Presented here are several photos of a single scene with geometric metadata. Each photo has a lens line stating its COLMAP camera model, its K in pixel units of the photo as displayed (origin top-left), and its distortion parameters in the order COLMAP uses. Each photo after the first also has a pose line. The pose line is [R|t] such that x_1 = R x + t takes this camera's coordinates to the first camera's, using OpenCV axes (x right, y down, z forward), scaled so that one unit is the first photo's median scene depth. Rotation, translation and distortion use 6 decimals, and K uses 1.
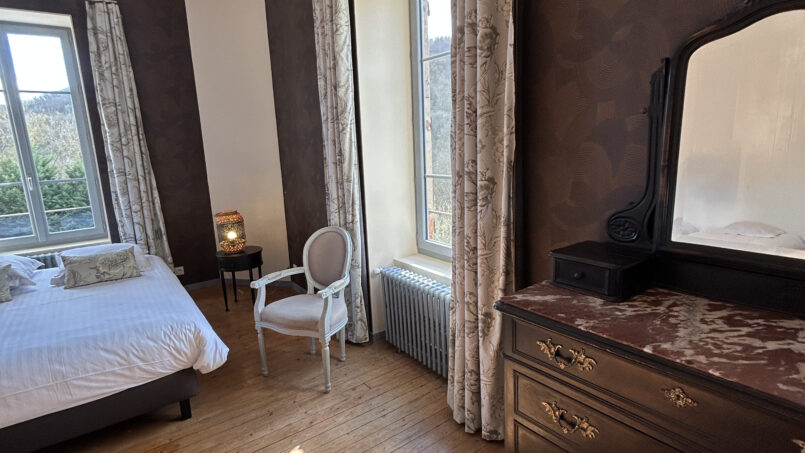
lens RADIAL K [[425.9, 0, 404.8], [0, 425.9, 225.3], [0, 0, 1]] dist [0.005276, -0.000451]
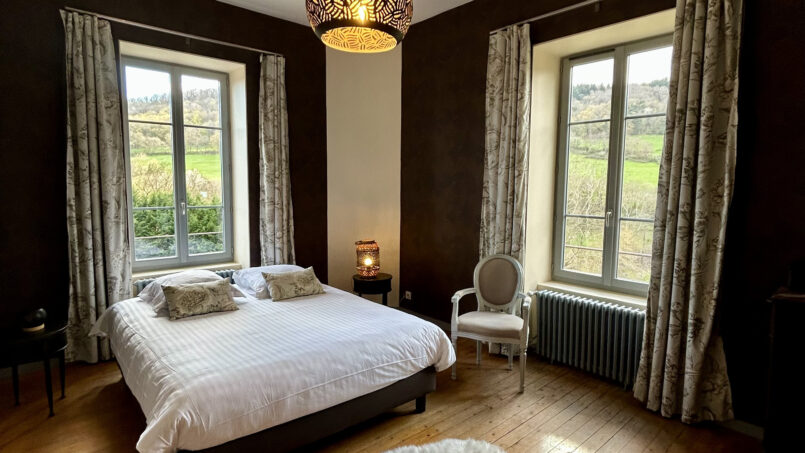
lens RADIAL K [[425.9, 0, 398.9], [0, 425.9, 226.7], [0, 0, 1]] dist [0.005276, -0.000451]
pose [[0.993341, 0.041099, 0.107632, -0.581913], [-0.029689, 0.993972, -0.105542, 0.060829], [-0.111321, 0.101644, 0.988573, -0.157549]]
